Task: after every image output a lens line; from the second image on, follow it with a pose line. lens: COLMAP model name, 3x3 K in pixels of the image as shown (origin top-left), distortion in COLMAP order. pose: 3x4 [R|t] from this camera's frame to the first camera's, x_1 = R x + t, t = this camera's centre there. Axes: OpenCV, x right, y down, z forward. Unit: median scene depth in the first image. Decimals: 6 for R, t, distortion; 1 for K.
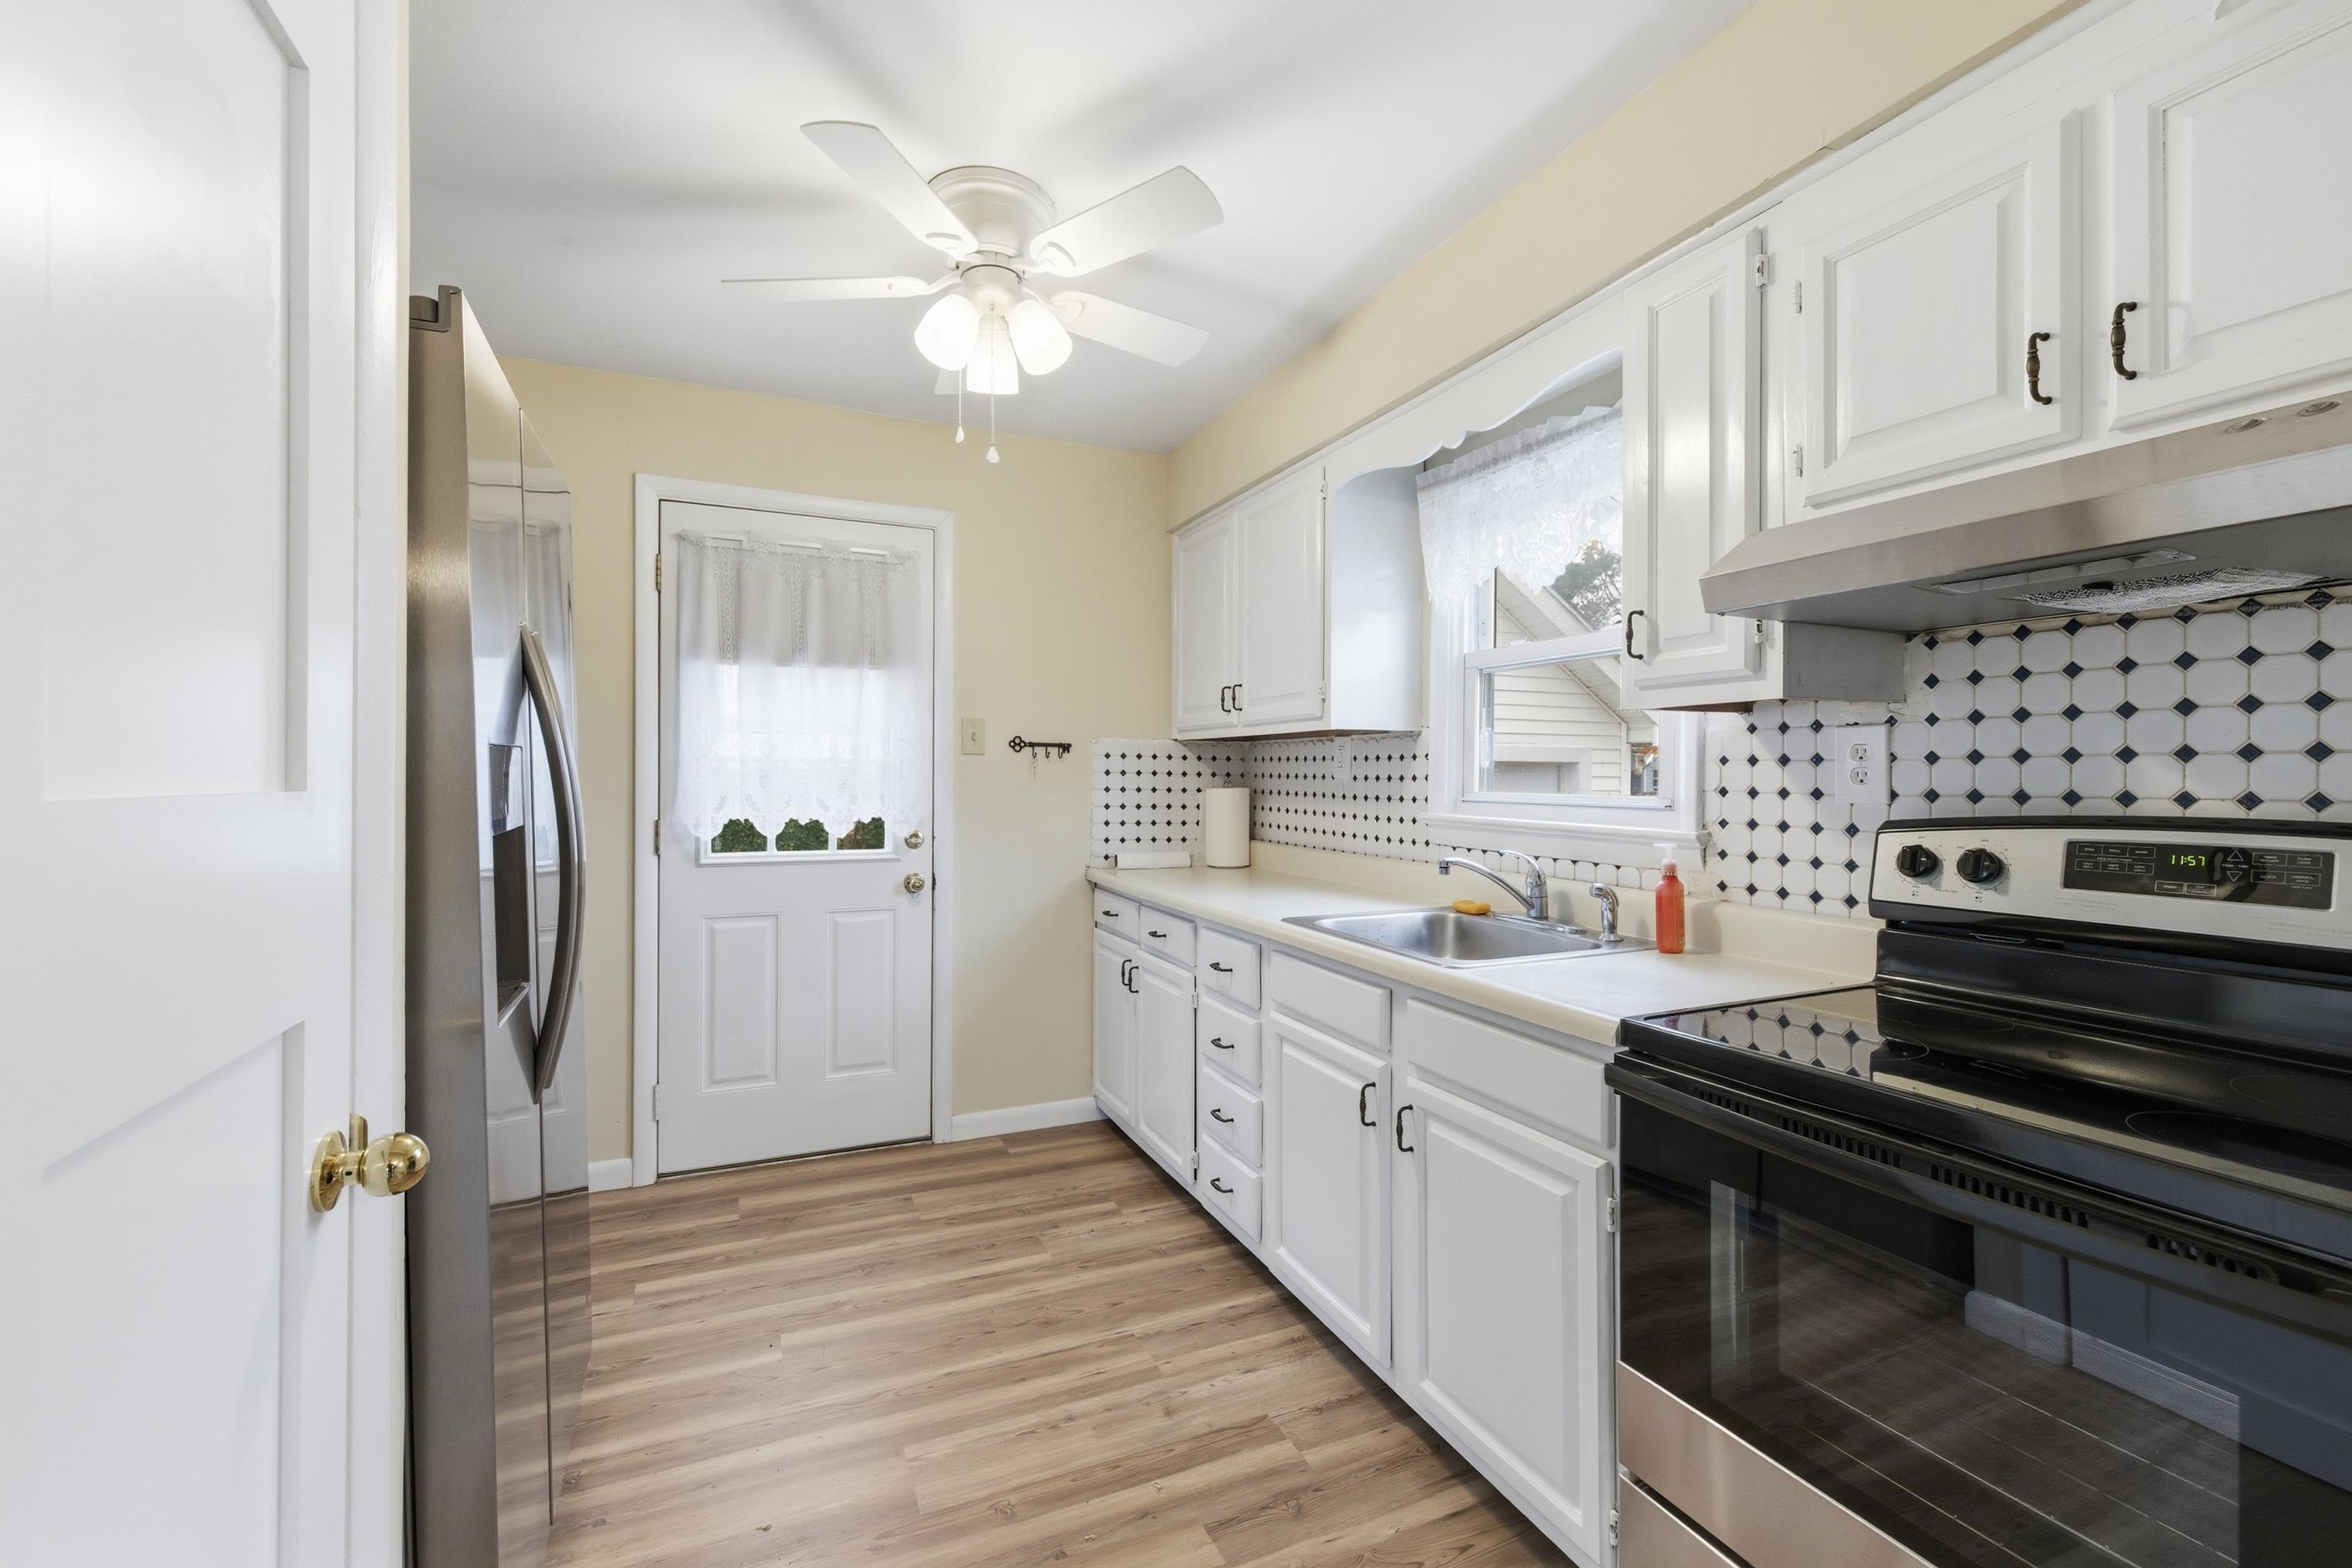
lens RADIAL K [[992.5, 0, 1176.0], [0, 992.5, 773.3], [0, 0, 1]] dist [0.005782, -0.000317]
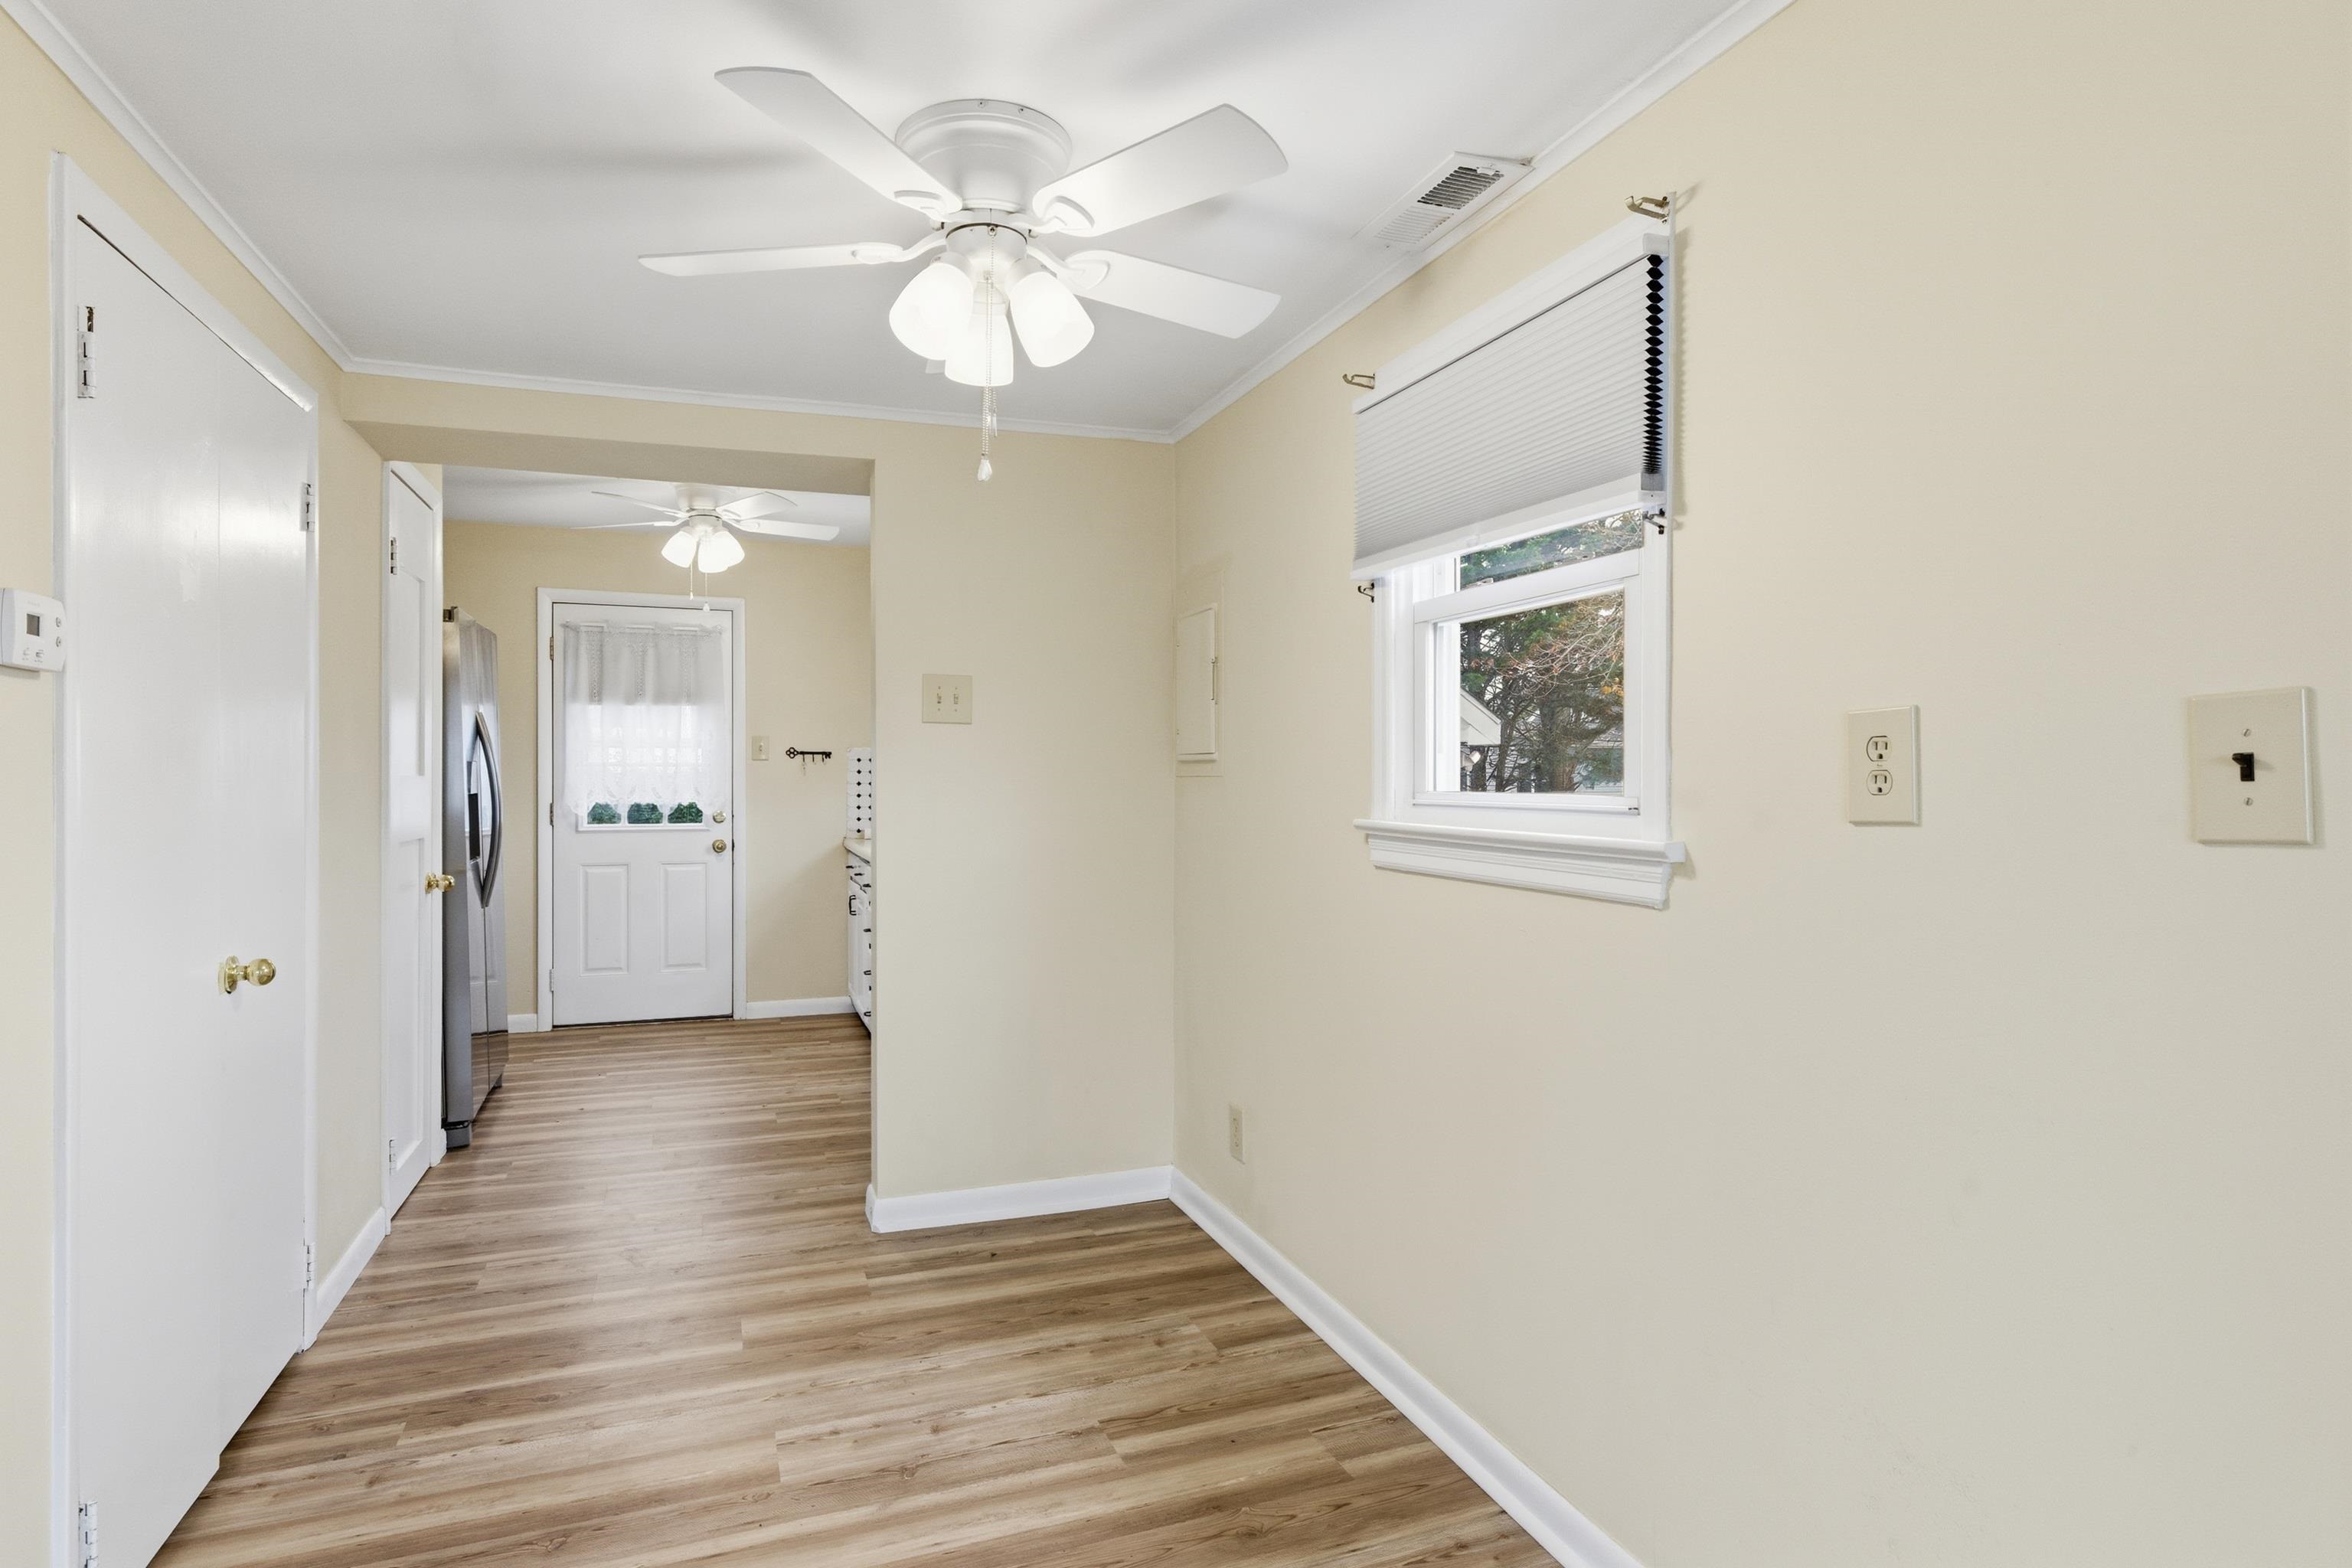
lens RADIAL K [[1272.1, 0, 1173.3], [0, 1272.1, 768.3], [0, 0, 1]] dist [-0.000832, 0.002922]
pose [[0.997767, -0.006223, -0.066497, 0.613157], [0.005781, 0.999960, -0.006839, 0.011375], [0.066536, 0.006439, 0.997763, -0.976979]]
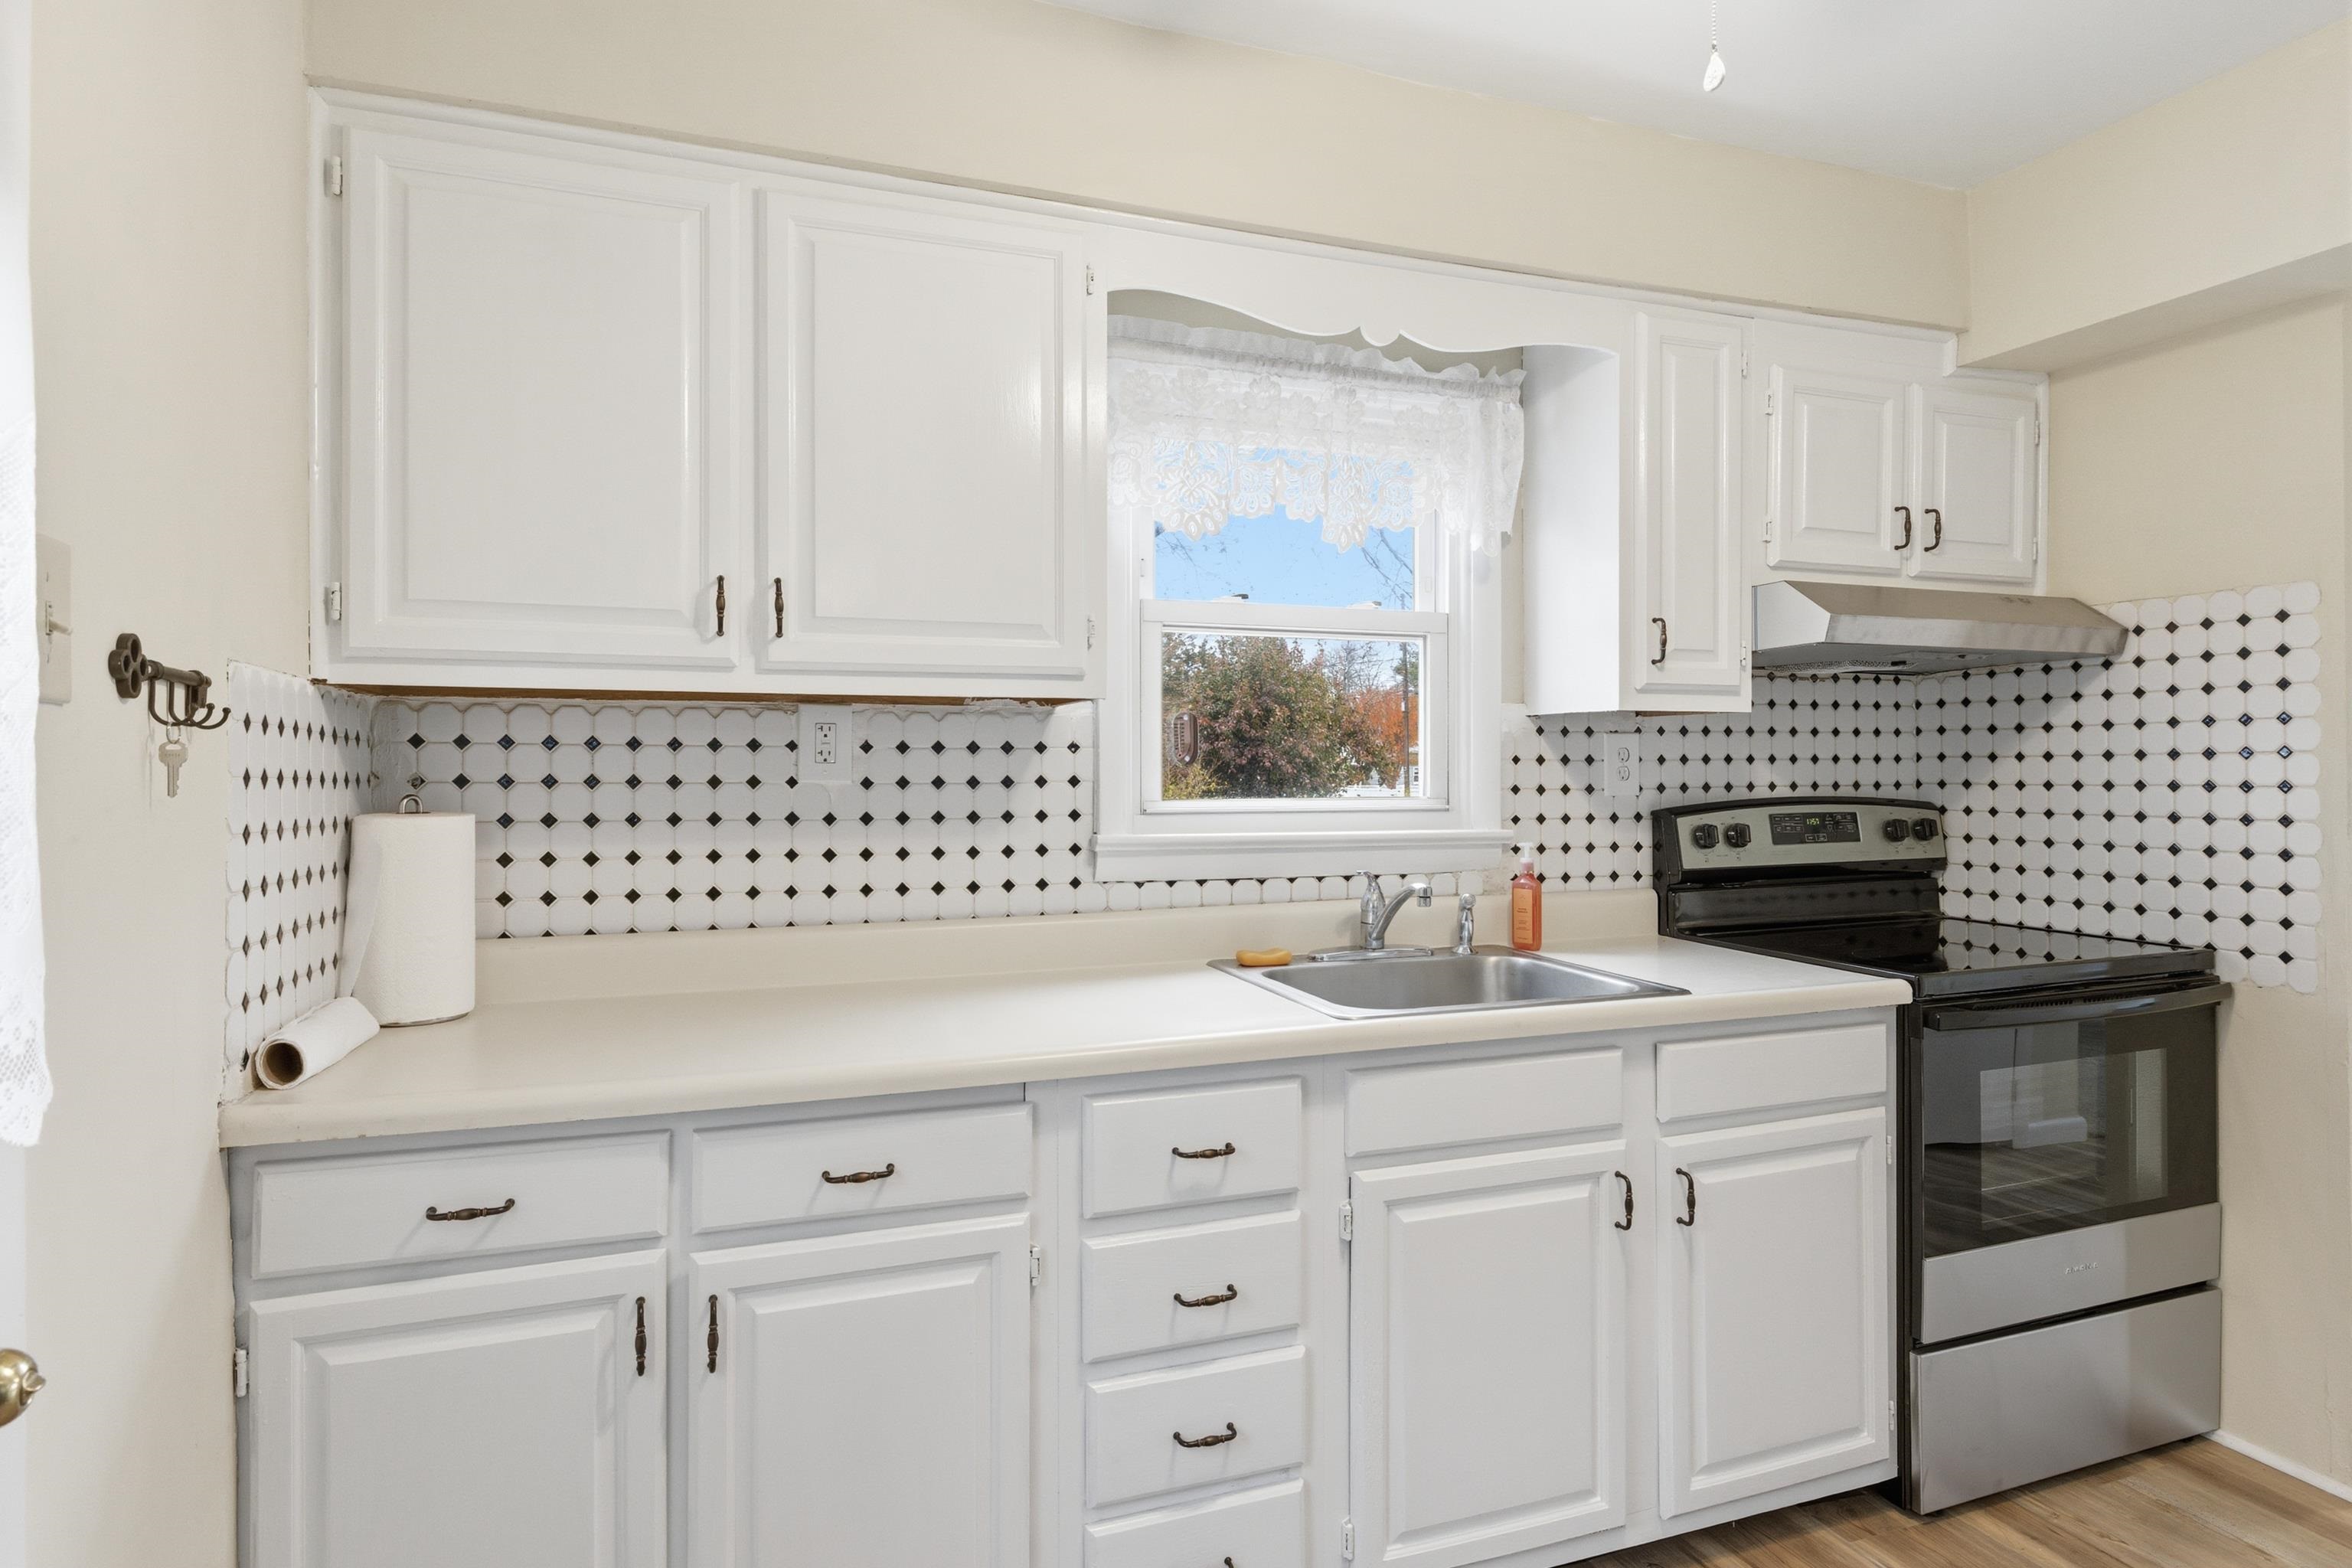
lens RADIAL K [[1272.1, 0, 1173.2], [0, 1272.1, 768.9], [0, 0, 1]] dist [-0.000832, 0.002922]
pose [[0.072912, -0.000657, 0.997338, -0.514415], [0.002879, 0.999996, 0.000448, -0.002975], [-0.997334, 0.002839, 0.072914, 0.797245]]
